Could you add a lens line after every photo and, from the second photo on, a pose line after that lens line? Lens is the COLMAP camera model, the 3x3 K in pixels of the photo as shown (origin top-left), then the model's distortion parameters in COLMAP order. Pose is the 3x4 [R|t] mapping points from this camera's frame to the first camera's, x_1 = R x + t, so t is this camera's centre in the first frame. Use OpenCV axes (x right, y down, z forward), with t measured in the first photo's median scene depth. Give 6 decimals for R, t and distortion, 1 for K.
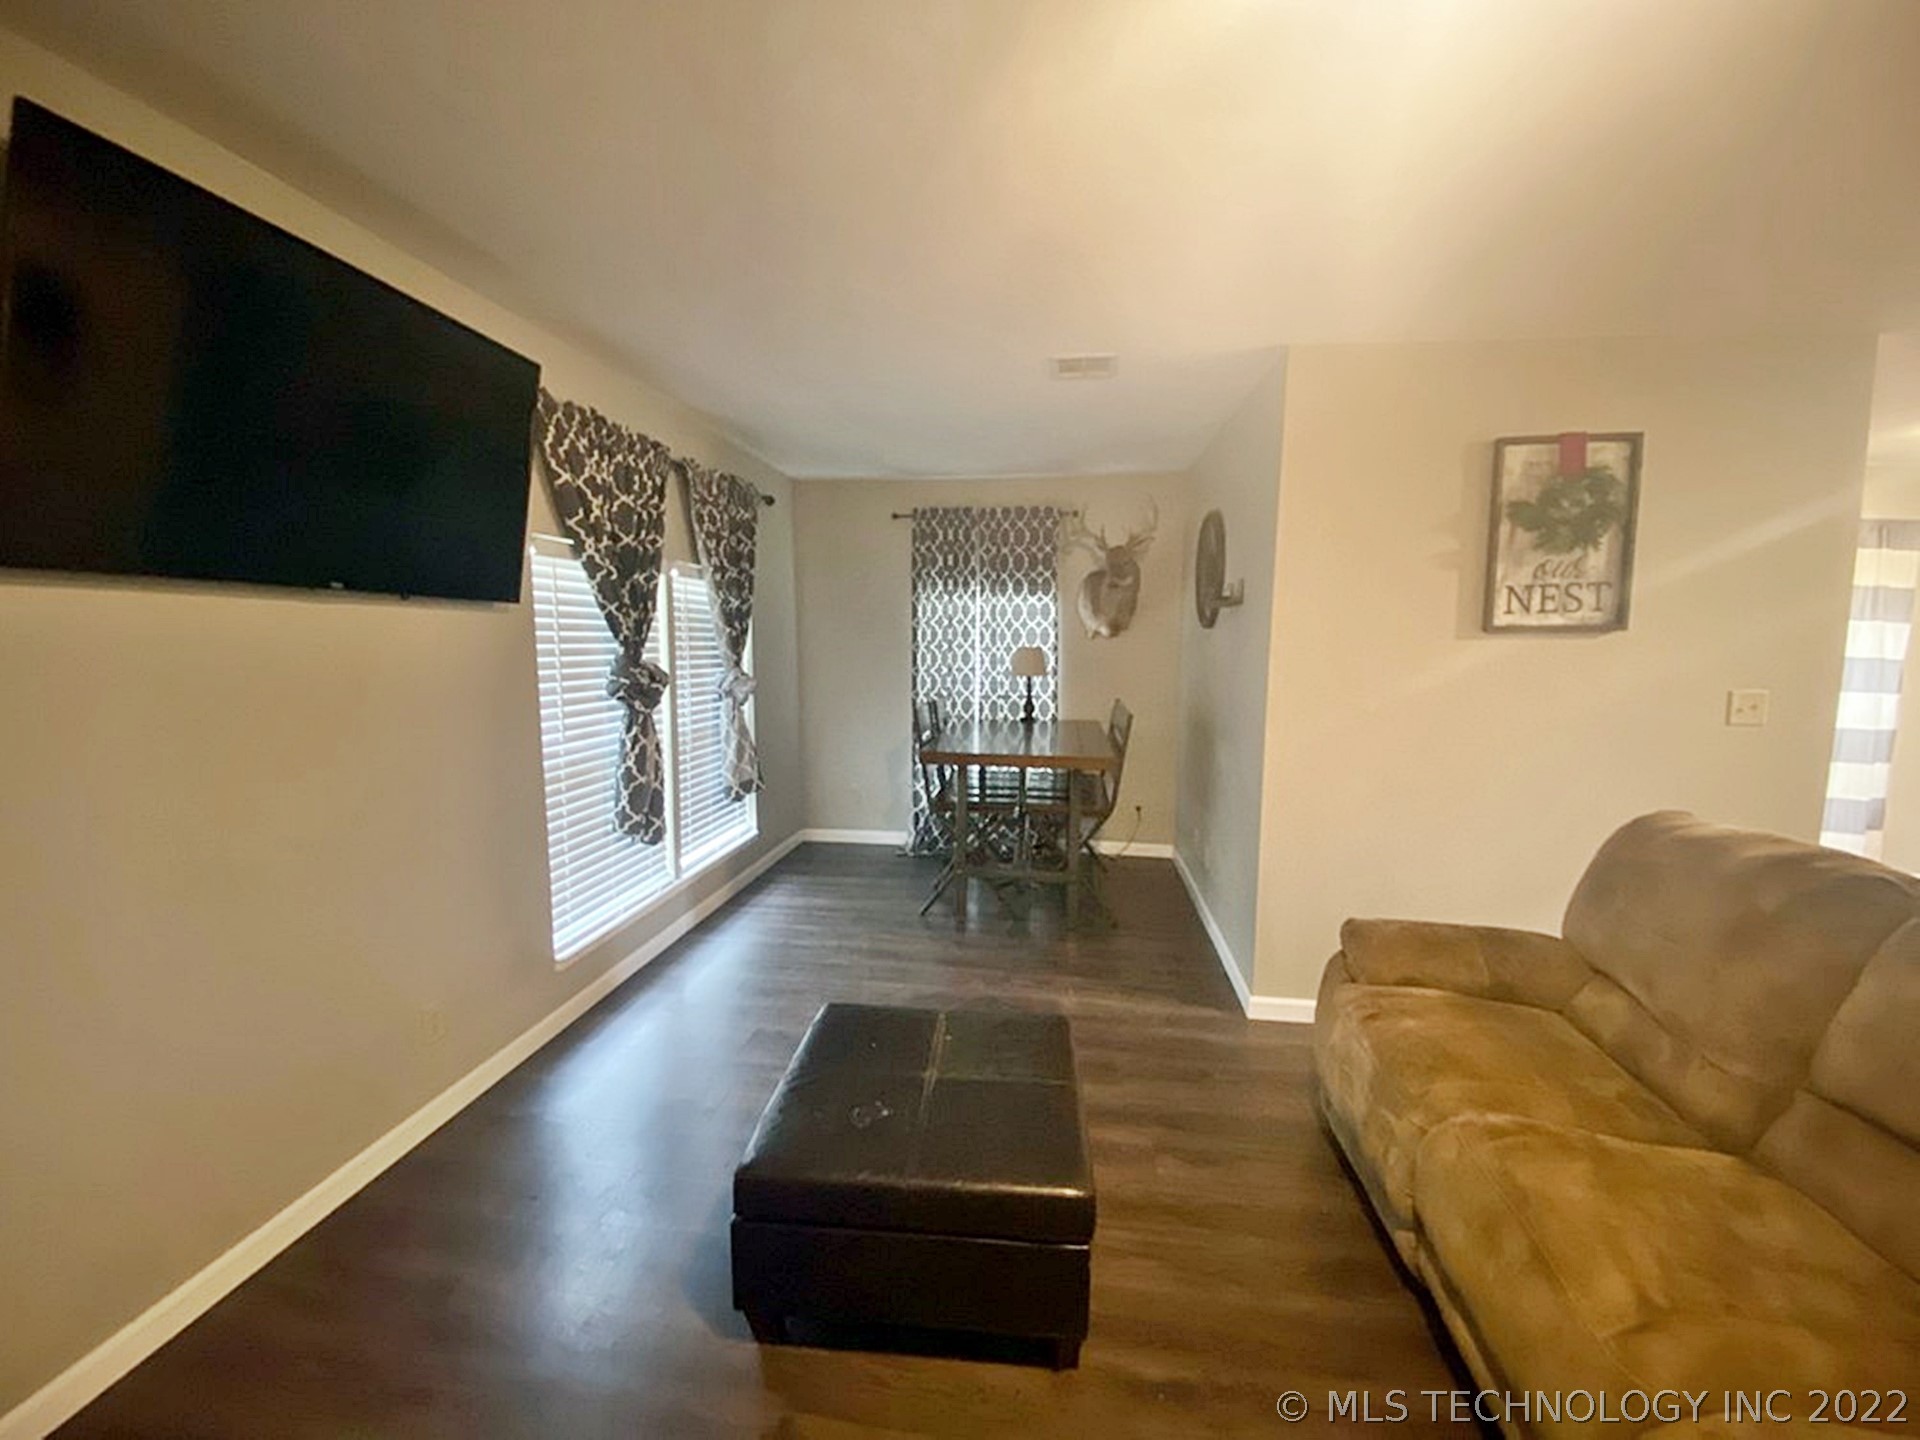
lens RADIAL K [[761.2, 0, 963.0], [0, 761.2, 738.1], [0, 0, 1]] dist [-0.003107, -0.013155]
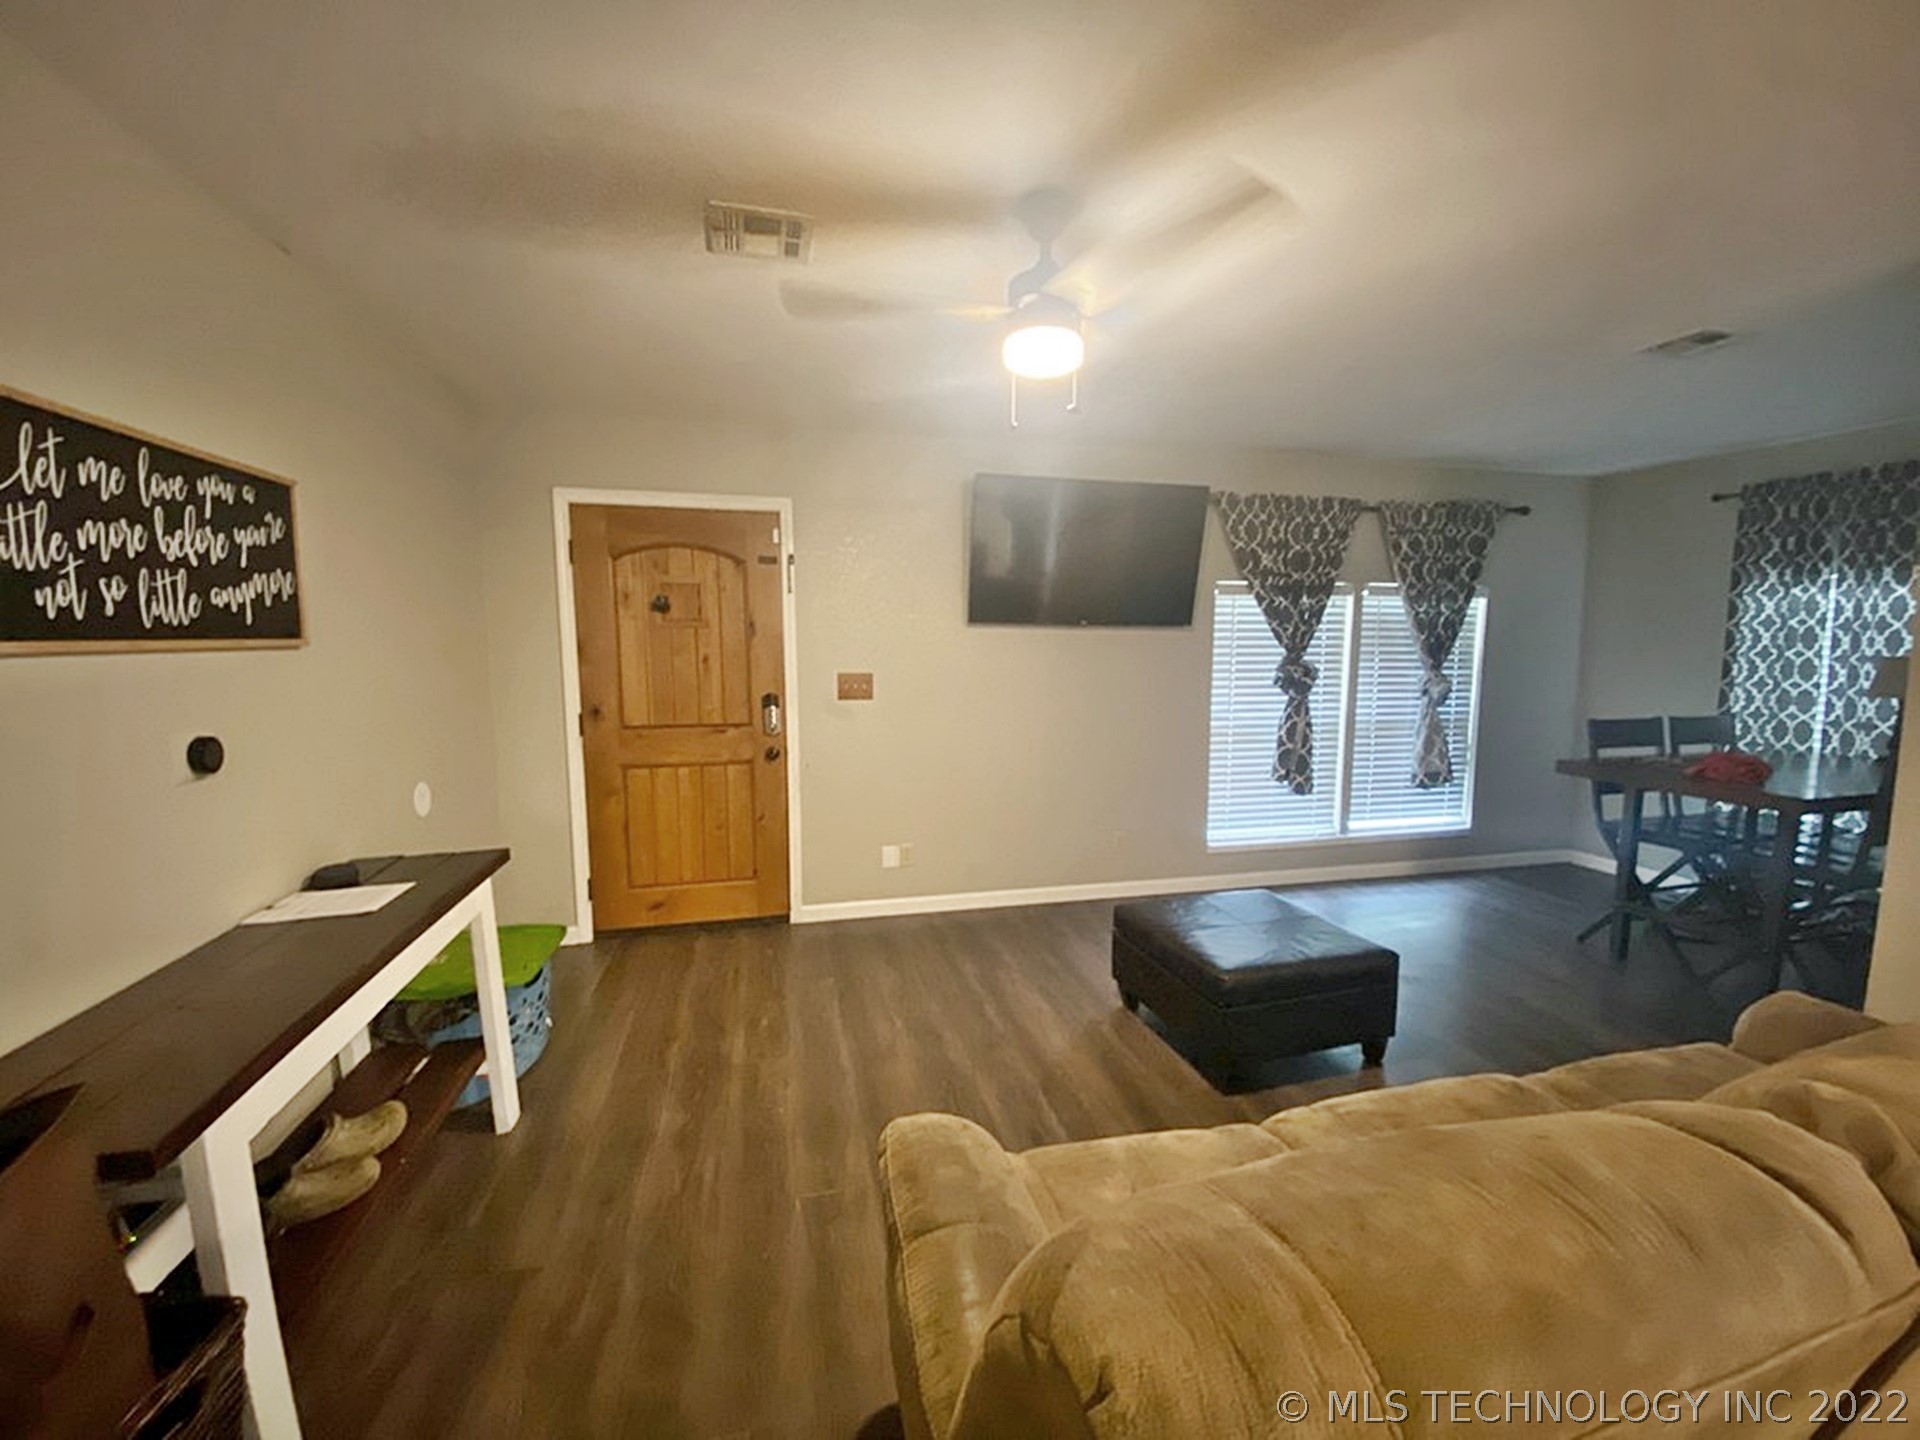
lens RADIAL K [[761.2, 0, 942.1], [0, 761.2, 732.2], [0, 0, 1]] dist [-0.003107, -0.013155]
pose [[0.335515, 0.103554, -0.936326, 0.667716], [-0.114792, 0.991027, 0.068470, 0.007510], [0.935015, 0.084510, 0.344392, -0.083928]]
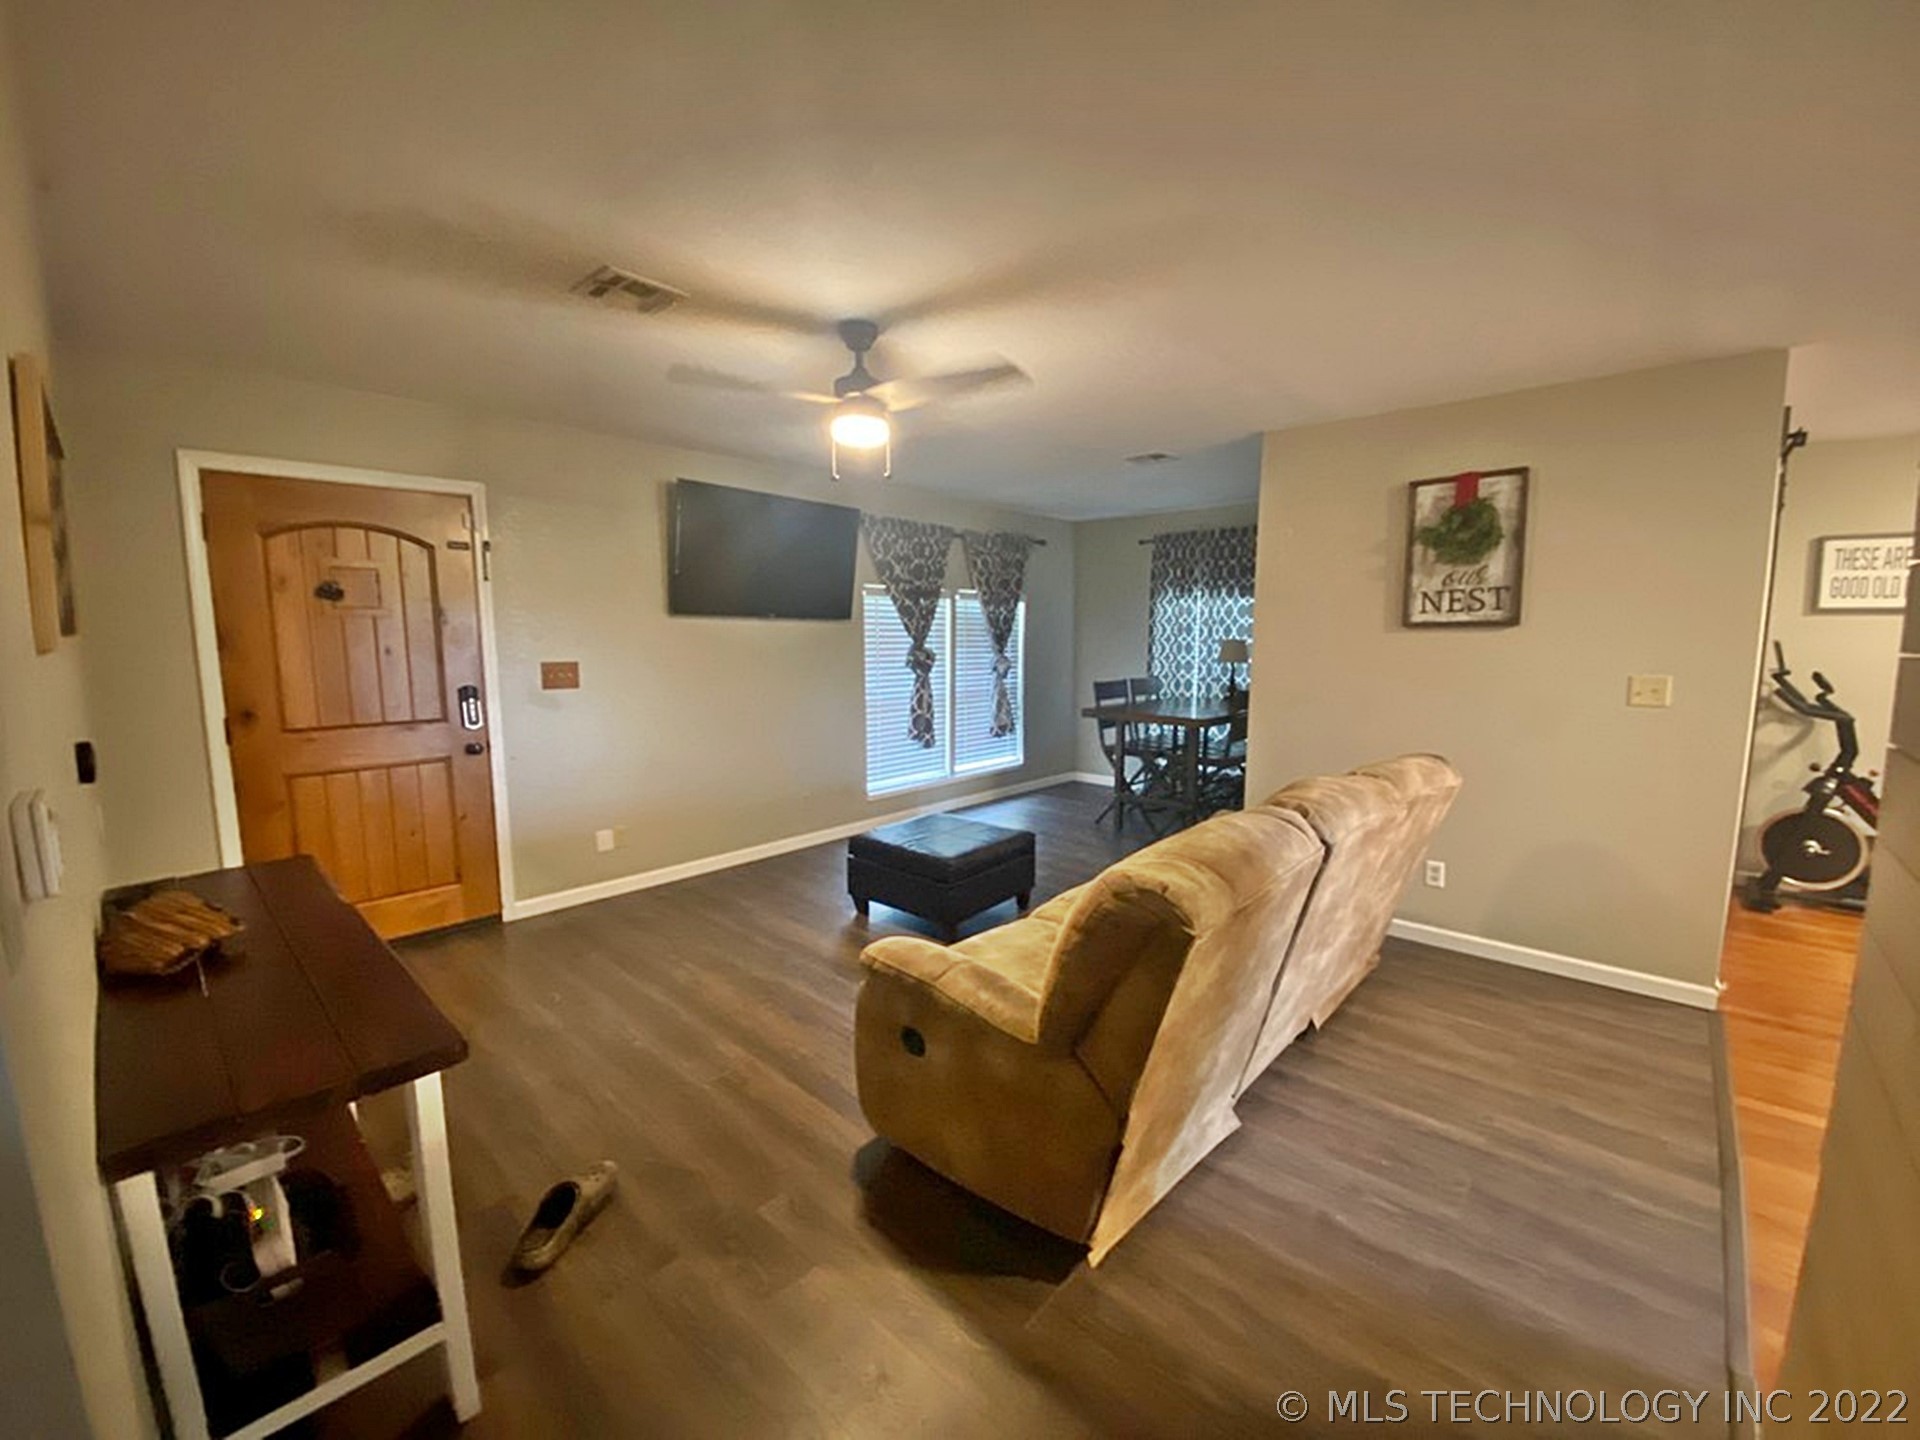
lens RADIAL K [[761.2, 0, 937.3], [0, 761.2, 736.2], [0, 0, 1]] dist [-0.003107, -0.013155]
pose [[0.804175, 0.072488, -0.589956, 0.702223], [-0.068887, 0.997214, 0.028627, 0.057149], [0.590387, 0.017620, 0.806928, -0.461348]]
